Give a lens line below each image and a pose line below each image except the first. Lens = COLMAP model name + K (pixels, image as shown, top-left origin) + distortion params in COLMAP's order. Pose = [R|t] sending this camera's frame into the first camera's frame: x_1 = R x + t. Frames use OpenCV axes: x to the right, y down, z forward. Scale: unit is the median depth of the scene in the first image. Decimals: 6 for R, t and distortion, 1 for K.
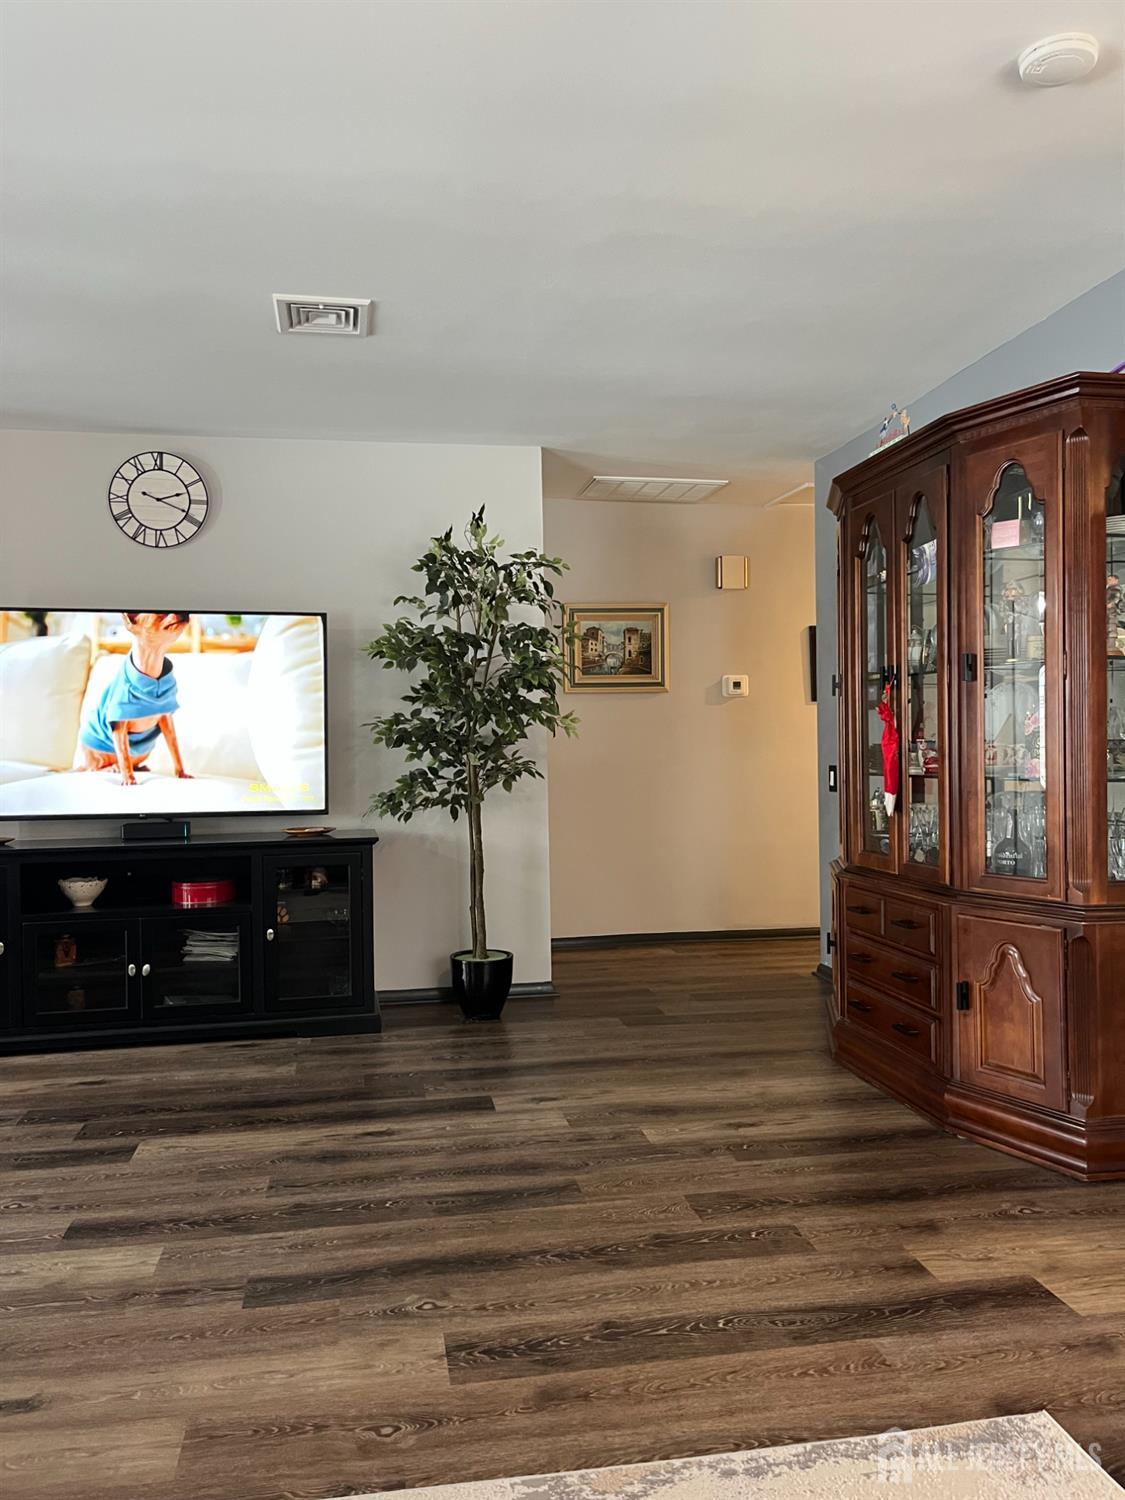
lens RADIAL K [[1136.1, 0, 557.0], [0, 1136.1, 753.6], [0, 0, 1]] dist [0.013429, -0.012702]
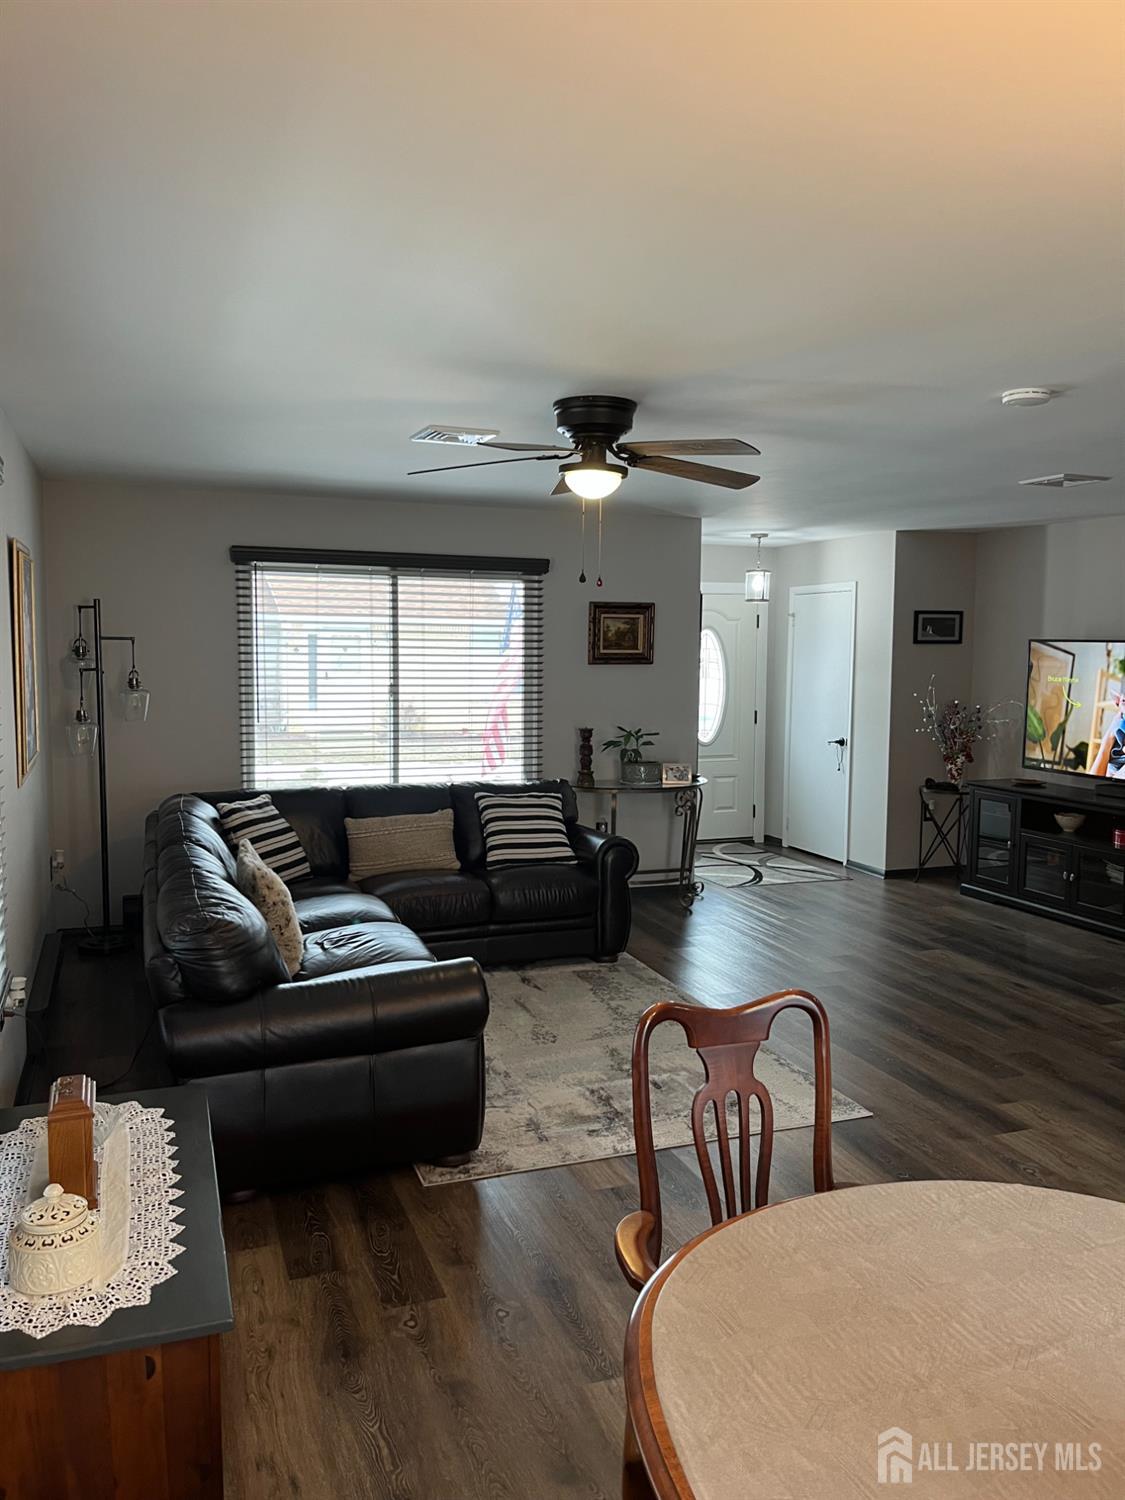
lens RADIAL K [[1136.1, 0, 554.6], [0, 1136.1, 743.5], [0, 0, 1]] dist [0.013429, -0.012702]
pose [[0.178980, 0.101869, -0.978565, 1.602477], [-0.020041, 0.994796, 0.099893, -0.214071], [0.983649, 0.001733, 0.180090, 0.018772]]
